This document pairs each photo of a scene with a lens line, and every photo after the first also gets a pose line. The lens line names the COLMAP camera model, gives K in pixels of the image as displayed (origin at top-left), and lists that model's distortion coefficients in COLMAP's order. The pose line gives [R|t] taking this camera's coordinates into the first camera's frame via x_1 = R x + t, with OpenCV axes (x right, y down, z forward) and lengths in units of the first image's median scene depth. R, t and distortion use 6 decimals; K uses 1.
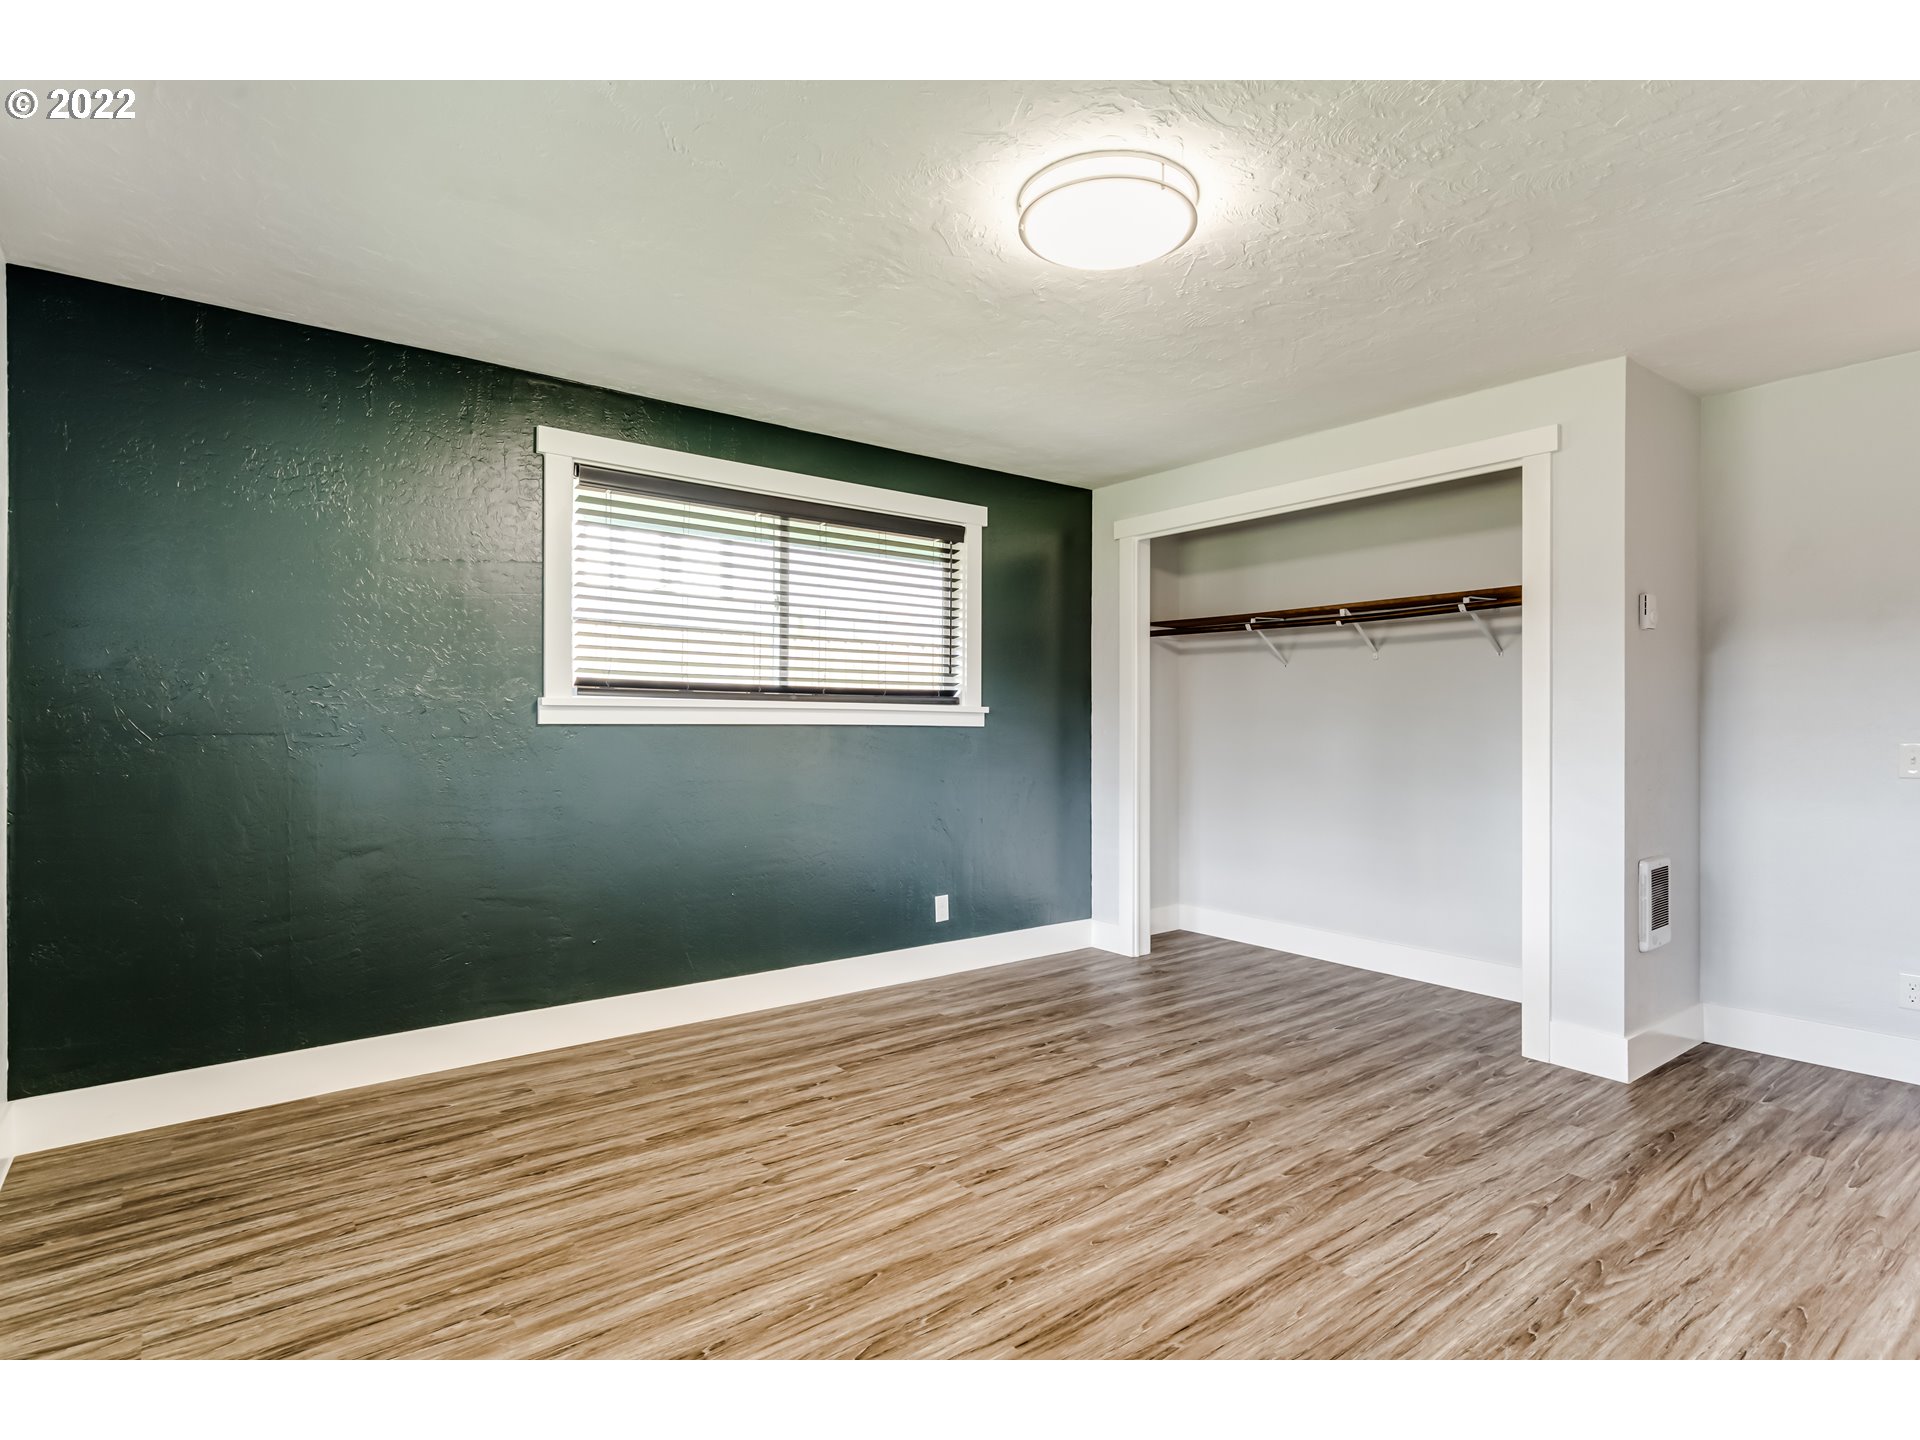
lens RADIAL K [[999.0, 0, 960.0], [0, 999.0, 720.0], [0, 0, 1]] dist [0.003003, 0.000627]
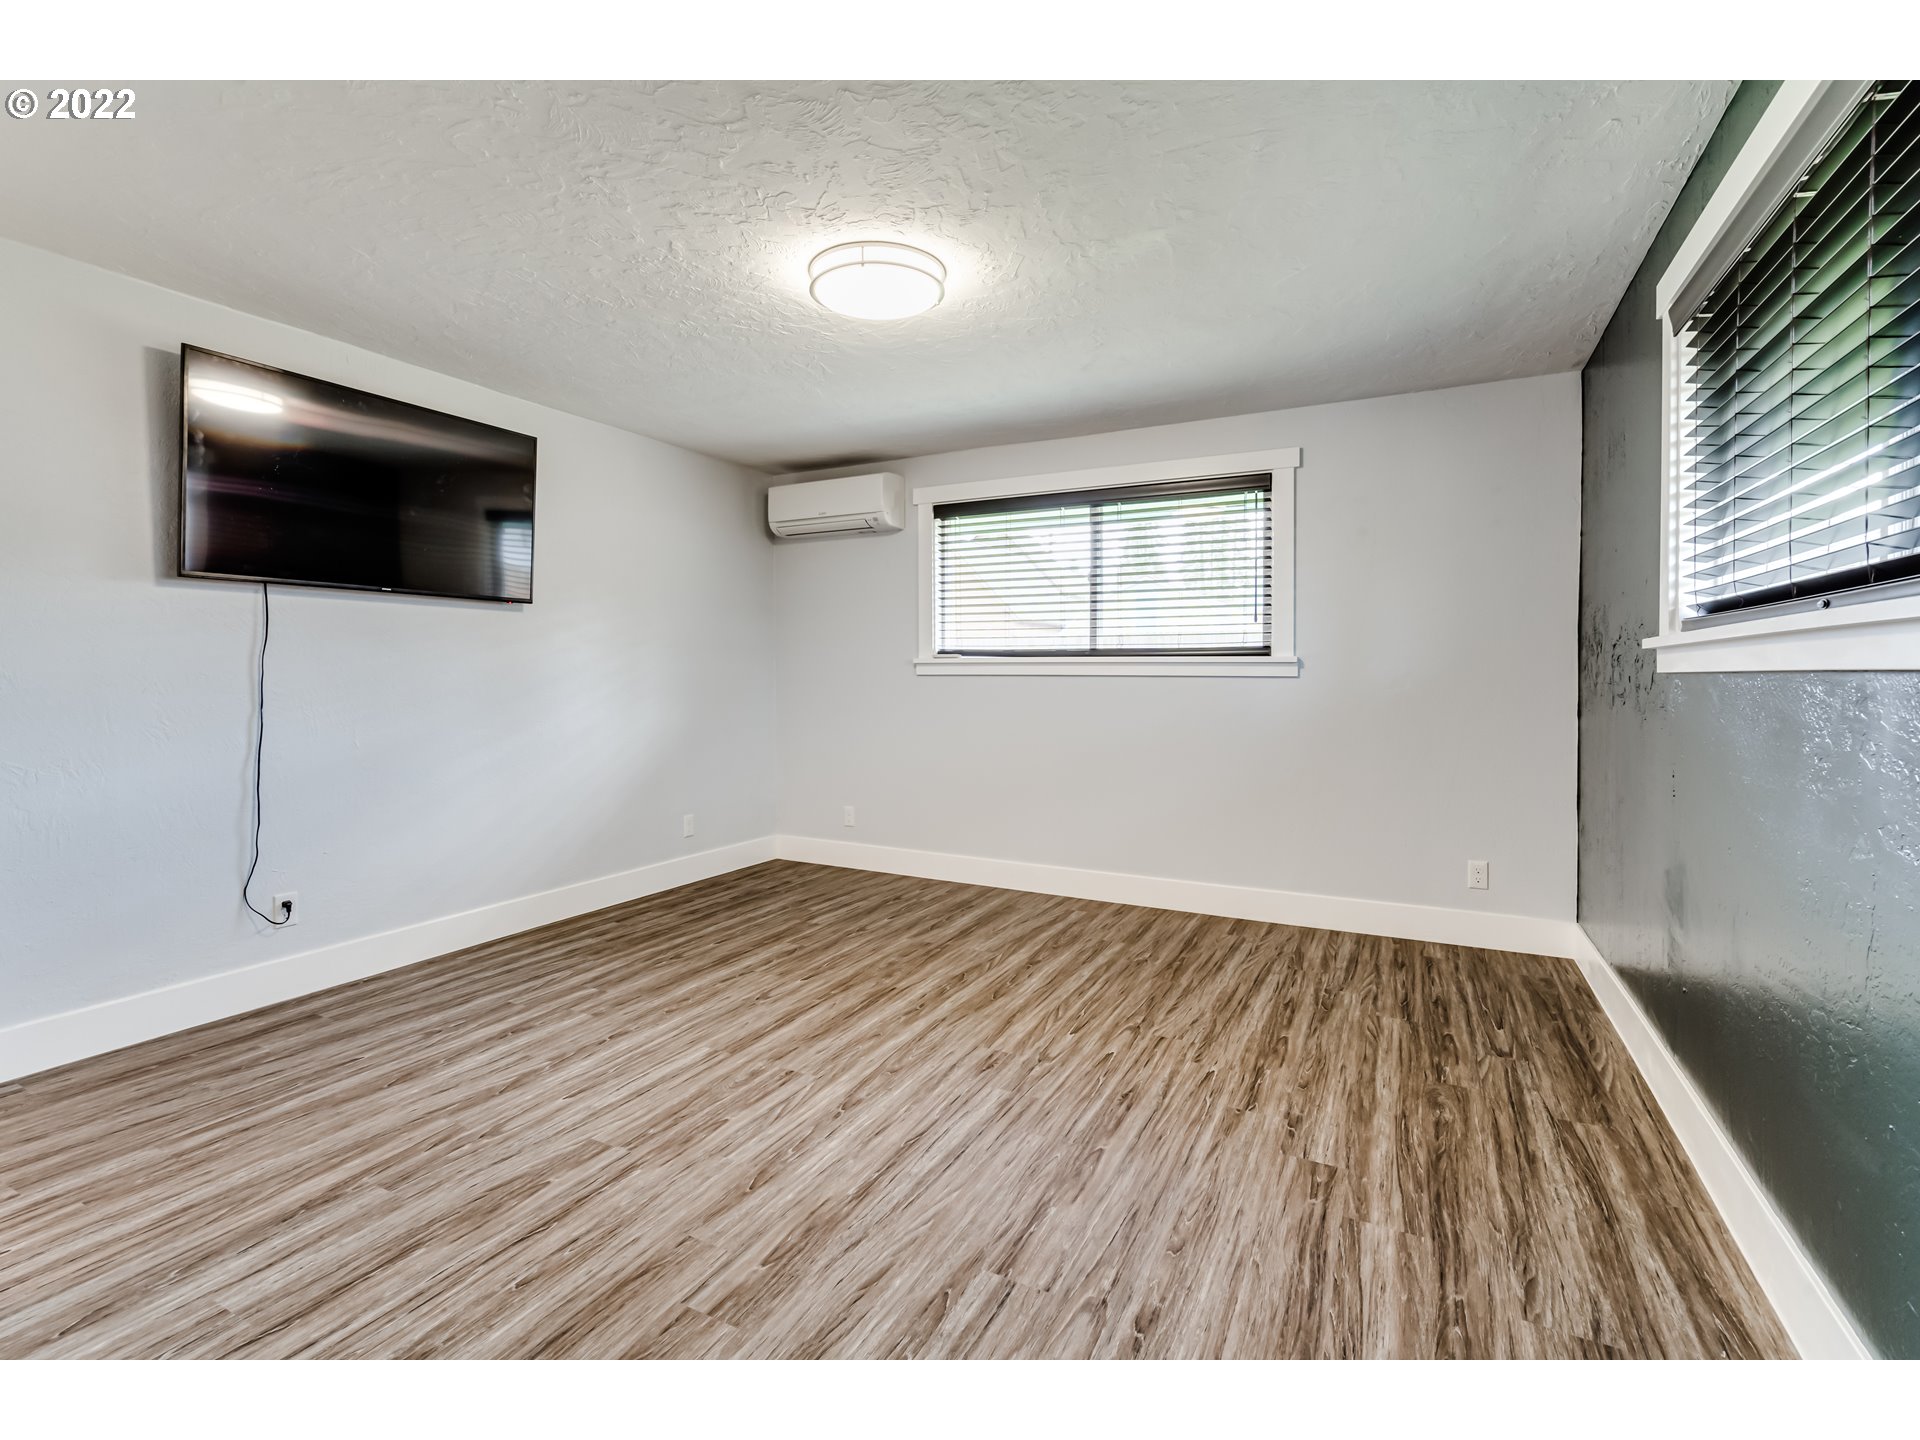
lens RADIAL K [[885.7, 0, 952.9], [0, 885.7, 678.5], [0, 0, 1]] dist [-0.003434, -0.000083]
pose [[-0.913131, -0.001485, -0.407663, 0.418724], [-0.000465, 0.999997, -0.002600, 0.012425], [0.407665, -0.002184, -0.913129, 1.659353]]
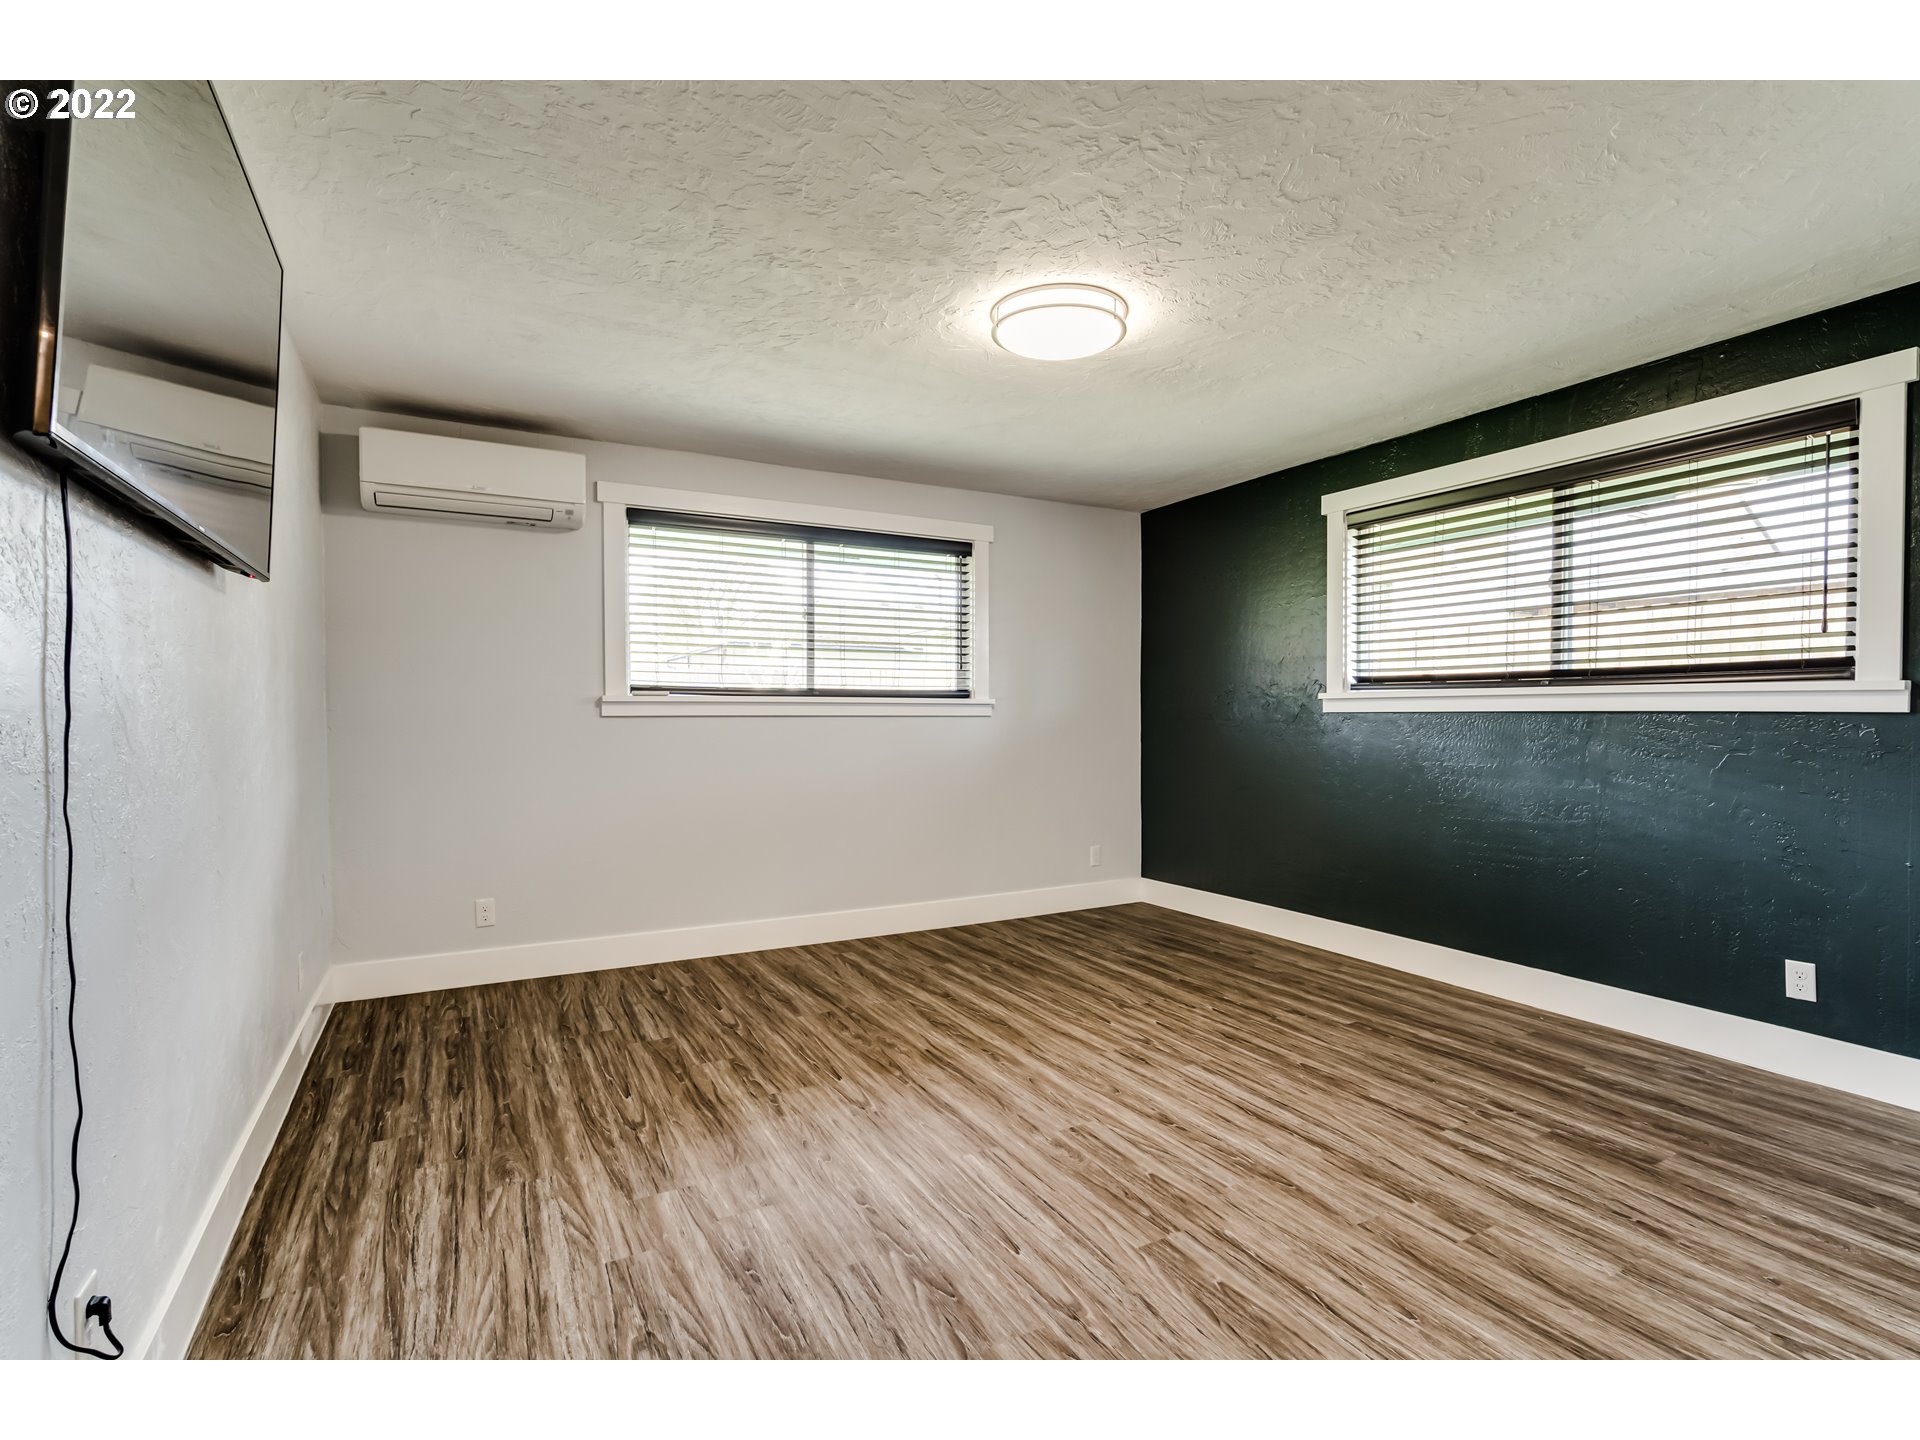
lens RADIAL K [[907.6, 0, 960.0], [0, 907.6, 720.0], [0, 0, 1]] dist [-0.000656, 0.000271]
pose [[-0.162834, 0.004407, -0.986644, 1.066595], [0.008037, 0.999963, 0.003141, 0.007629], [0.986621, -0.007418, -0.162863, 0.840207]]
